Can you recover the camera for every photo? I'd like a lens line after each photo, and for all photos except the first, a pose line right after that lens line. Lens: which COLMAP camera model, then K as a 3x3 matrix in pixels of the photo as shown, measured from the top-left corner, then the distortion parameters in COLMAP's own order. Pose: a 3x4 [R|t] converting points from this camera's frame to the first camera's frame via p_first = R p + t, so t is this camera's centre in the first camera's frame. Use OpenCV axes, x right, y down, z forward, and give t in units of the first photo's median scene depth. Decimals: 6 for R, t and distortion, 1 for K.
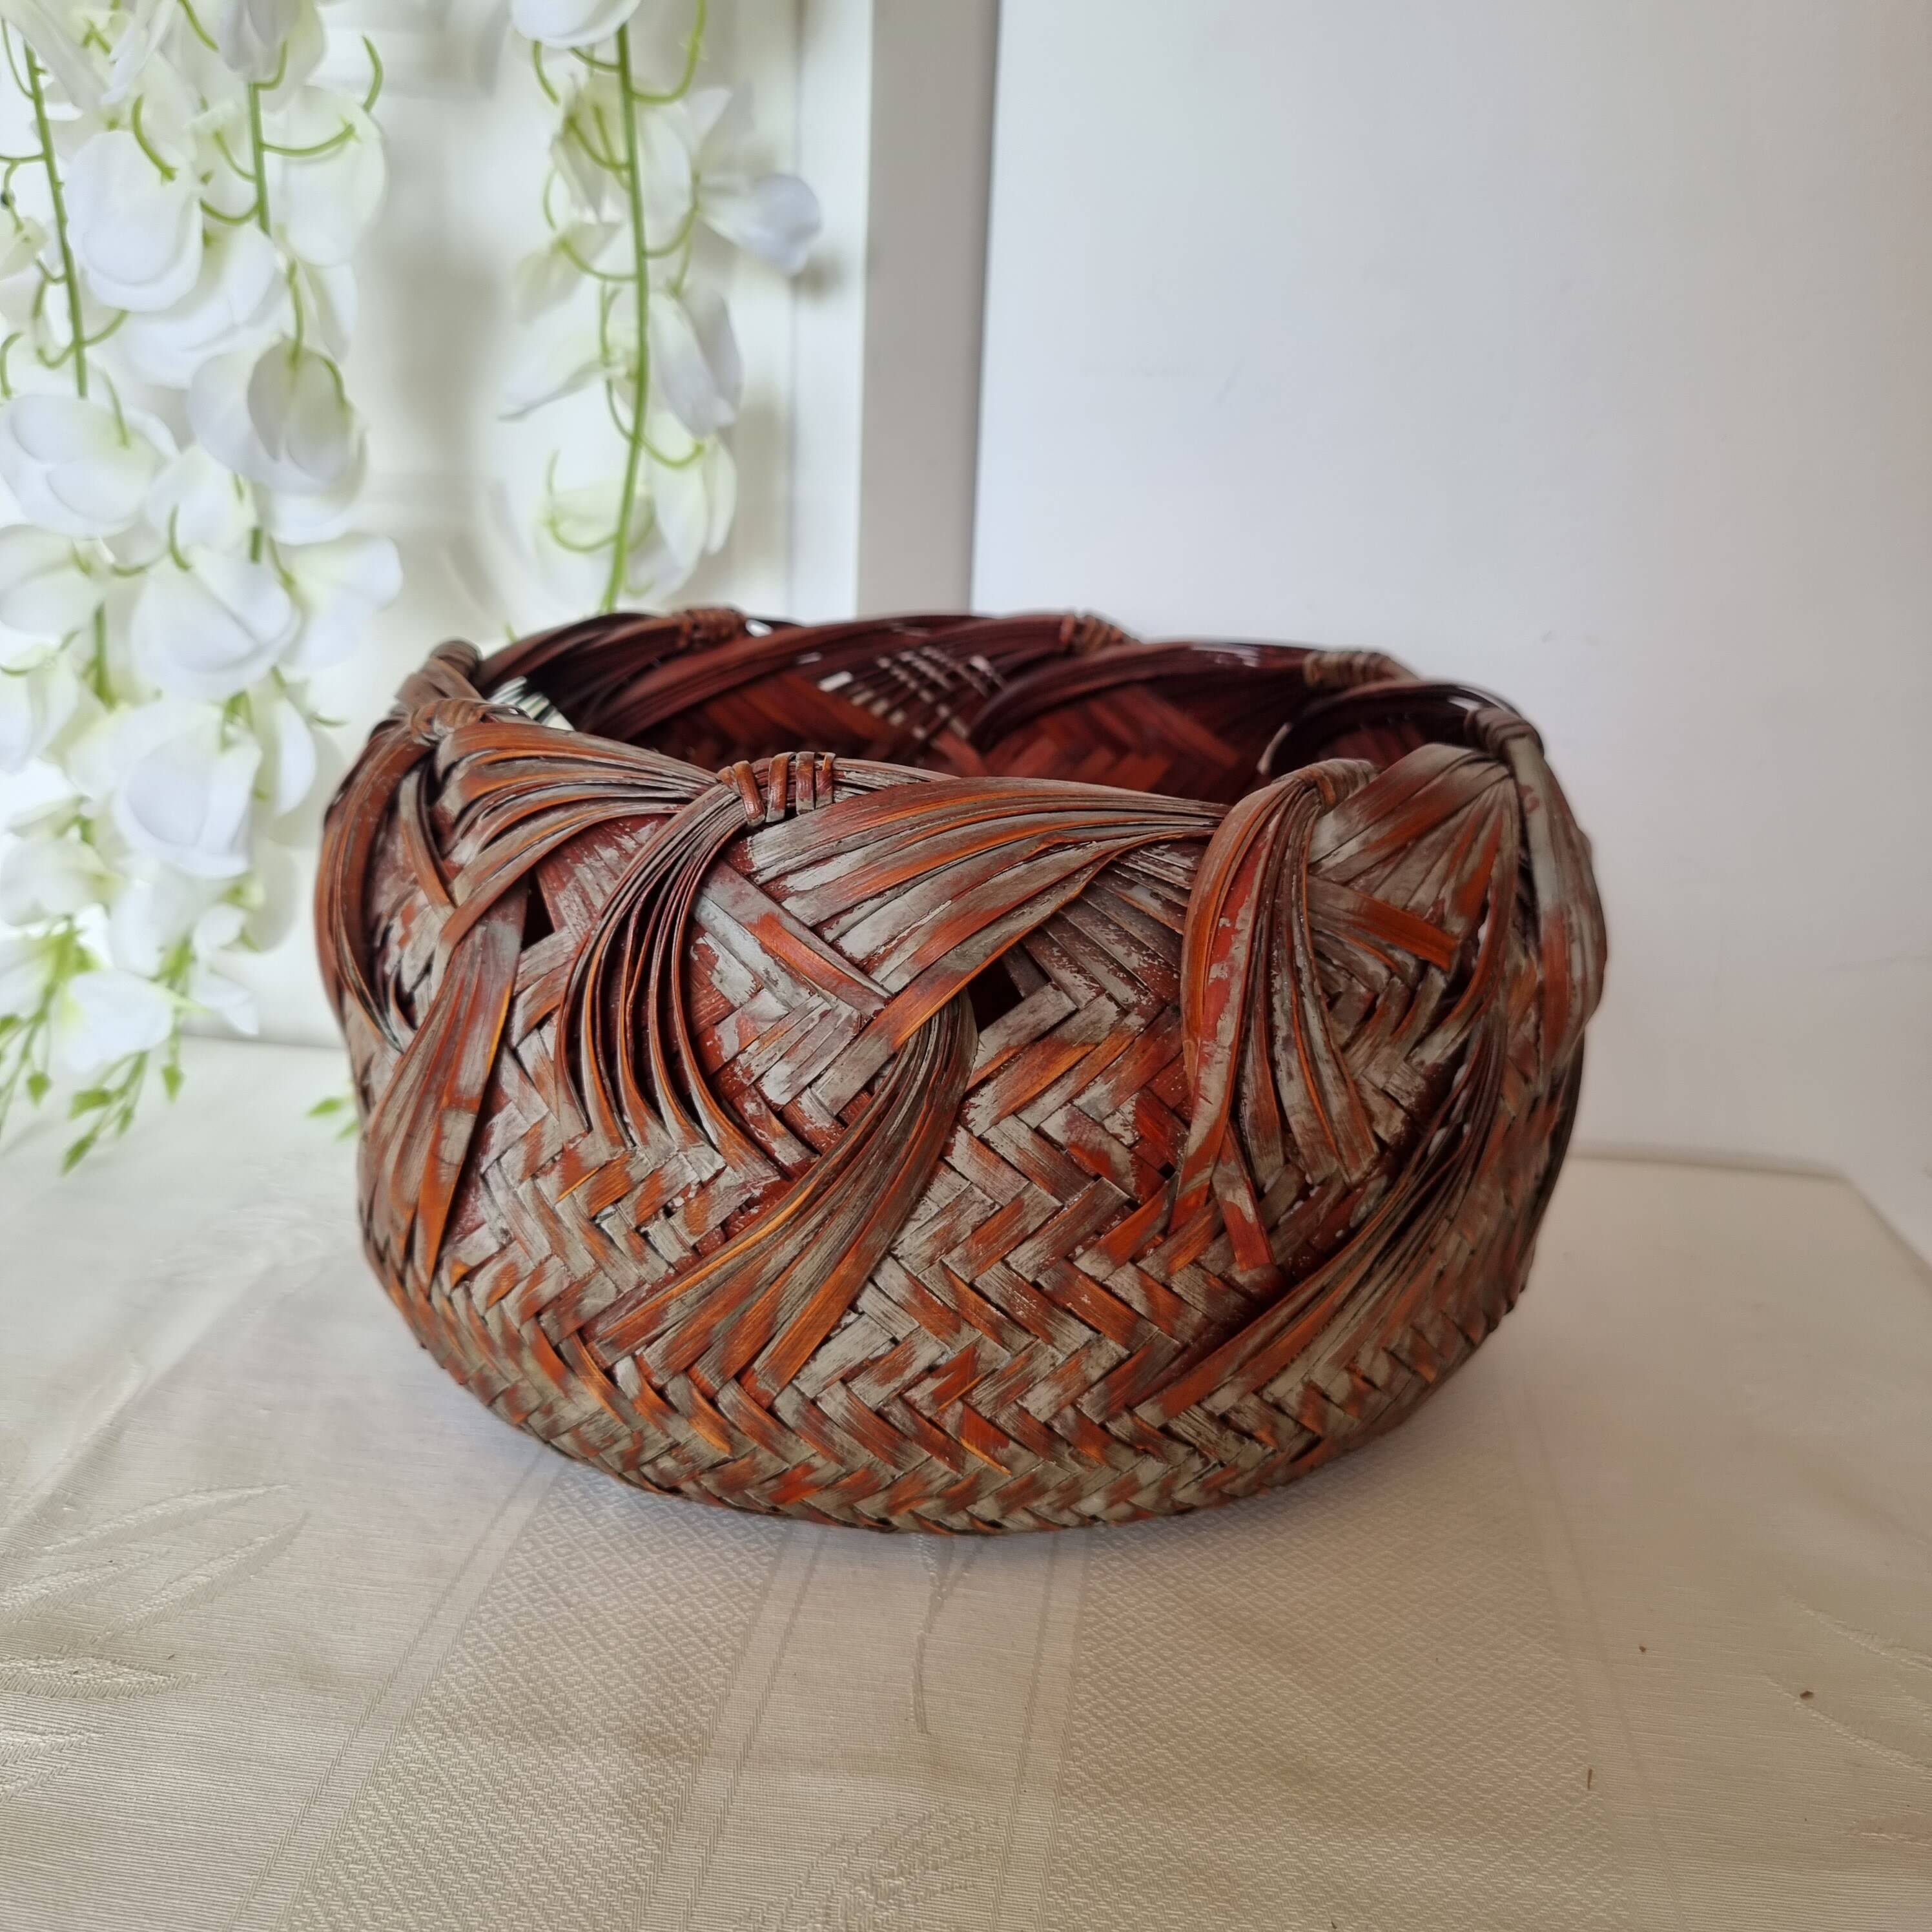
lens RADIAL K [[1844.2, 0, 980.9], [0, 1844.2, 970.1], [0, 0, 1]] dist [0.031403, -0.034103]
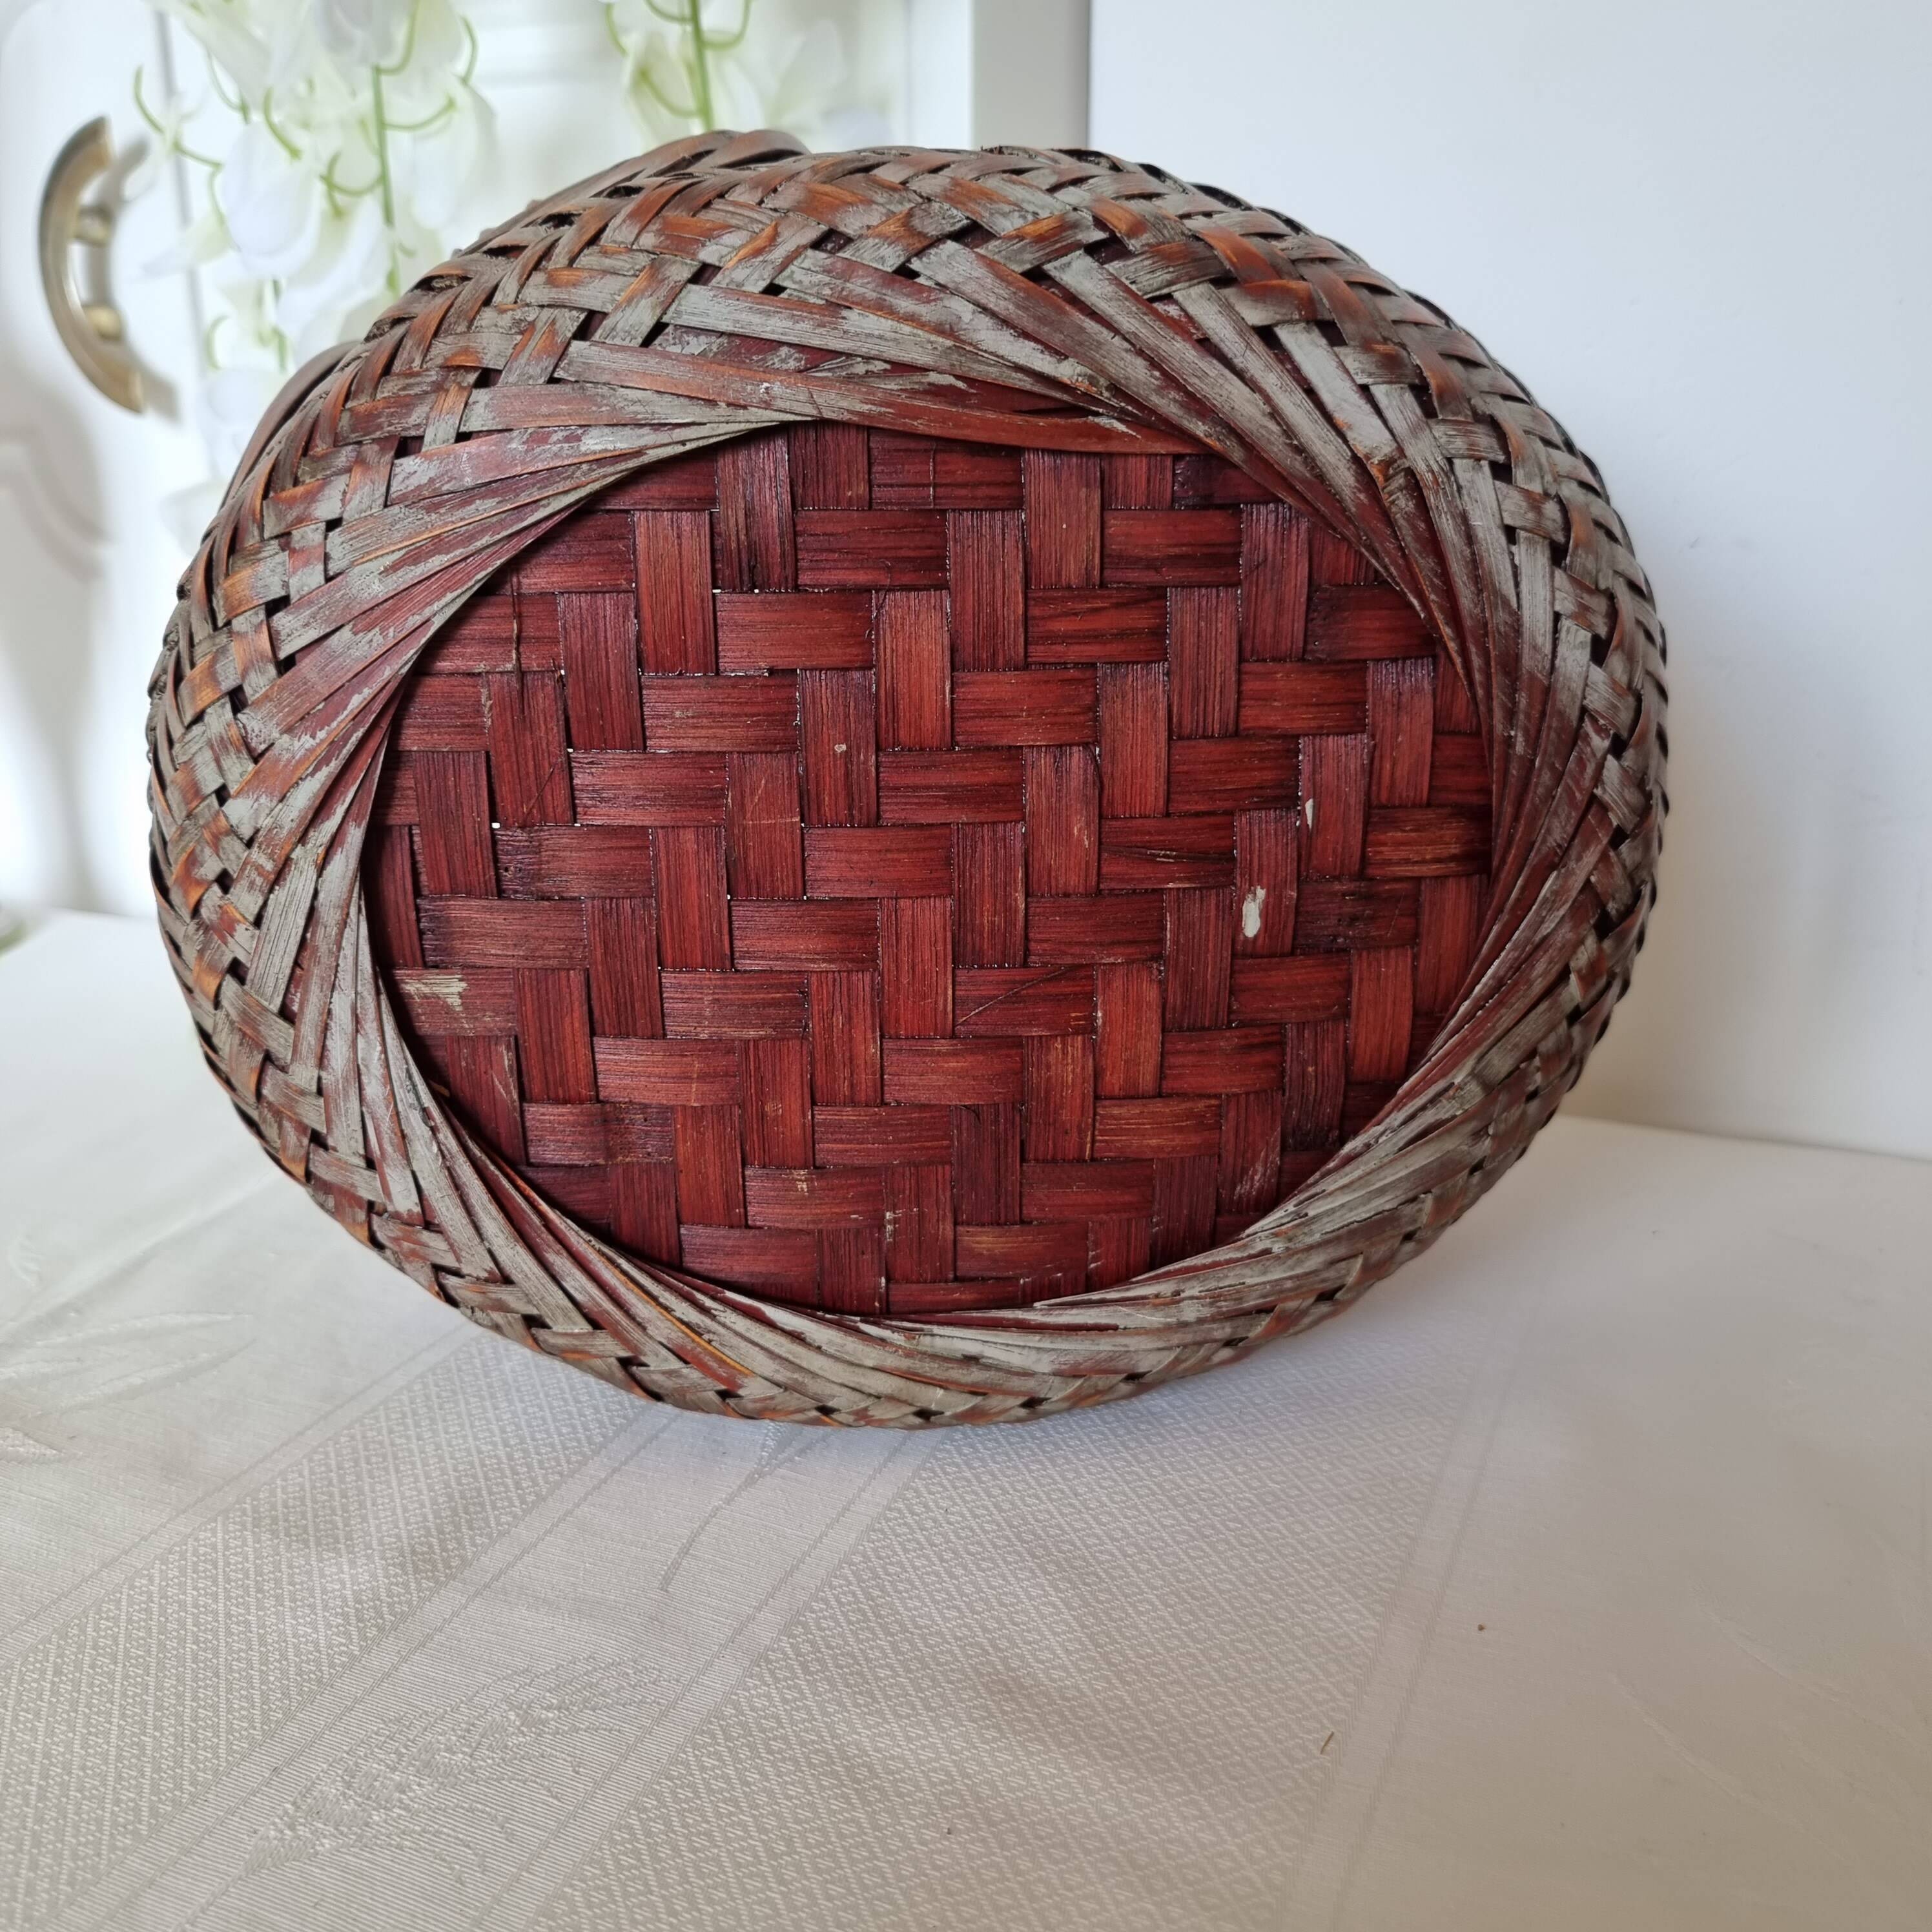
lens RADIAL K [[1838.7, 0, 939.7], [0, 1838.7, 957.5], [0, 0, 1]] dist [0.019840, -0.000794]
pose [[0.953435, 0.033314, -0.299753, 0.373945], [-0.040327, 0.999038, -0.017237, 0.078075], [0.298891, 0.028523, 0.953861, 0.086073]]
